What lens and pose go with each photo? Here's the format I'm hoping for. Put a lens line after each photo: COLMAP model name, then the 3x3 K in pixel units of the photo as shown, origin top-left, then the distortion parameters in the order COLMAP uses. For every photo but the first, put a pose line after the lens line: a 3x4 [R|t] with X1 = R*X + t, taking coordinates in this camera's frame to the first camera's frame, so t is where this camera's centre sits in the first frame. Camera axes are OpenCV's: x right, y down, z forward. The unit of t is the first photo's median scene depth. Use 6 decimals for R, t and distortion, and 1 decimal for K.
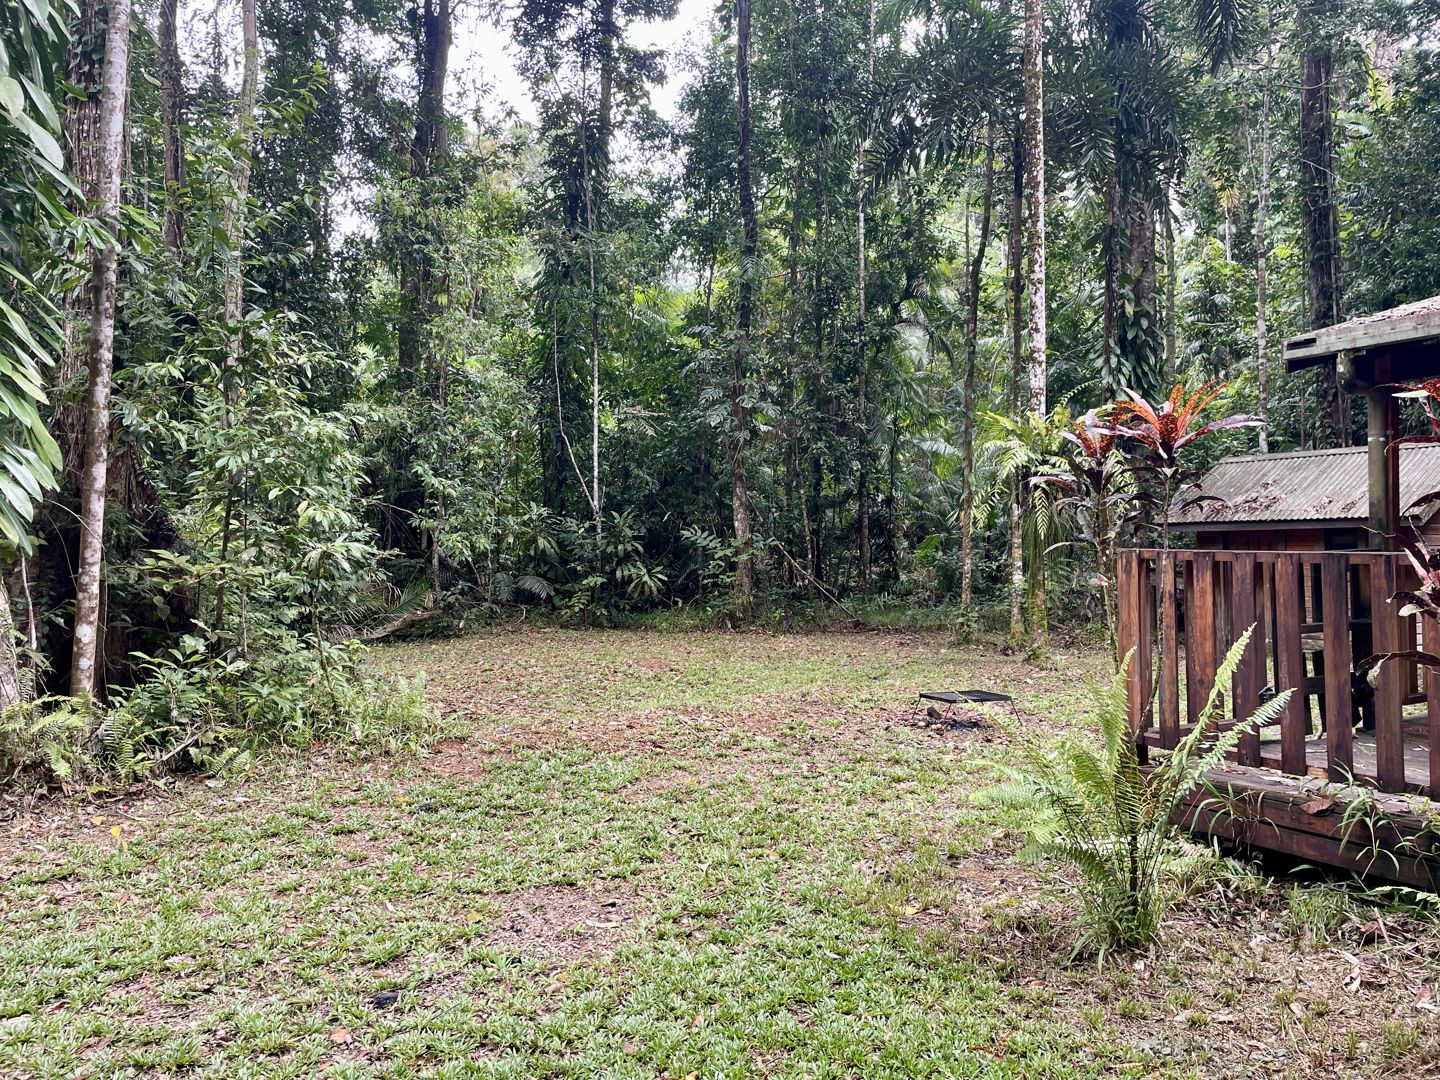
lens RADIAL K [[1088.4, 0, 706.8], [0, 1088.4, 536.7], [0, 0, 1]] dist [0.115197, -0.156762]
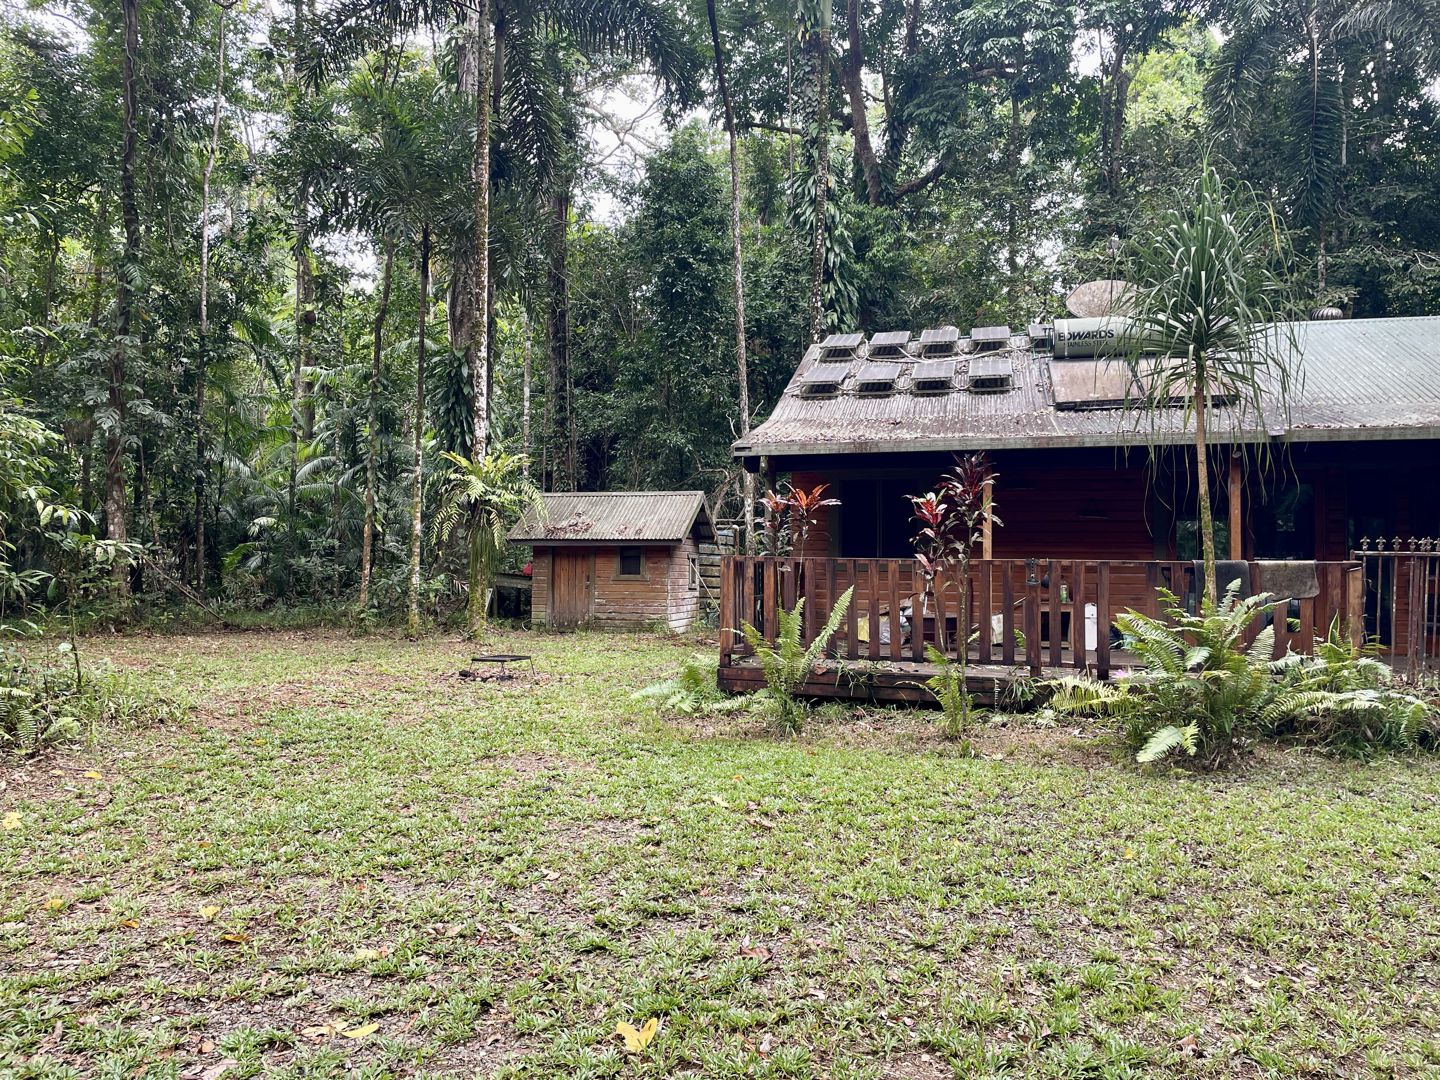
lens RADIAL K [[1088.4, 0, 706.8], [0, 1088.4, 536.7], [0, 0, 1]] dist [0.115197, -0.156762]
pose [[0.720103, 0.028077, 0.693299, -0.425246], [-0.020632, 0.999606, -0.019051, 0.006712], [-0.693561, -0.000586, 0.720398, -0.157634]]
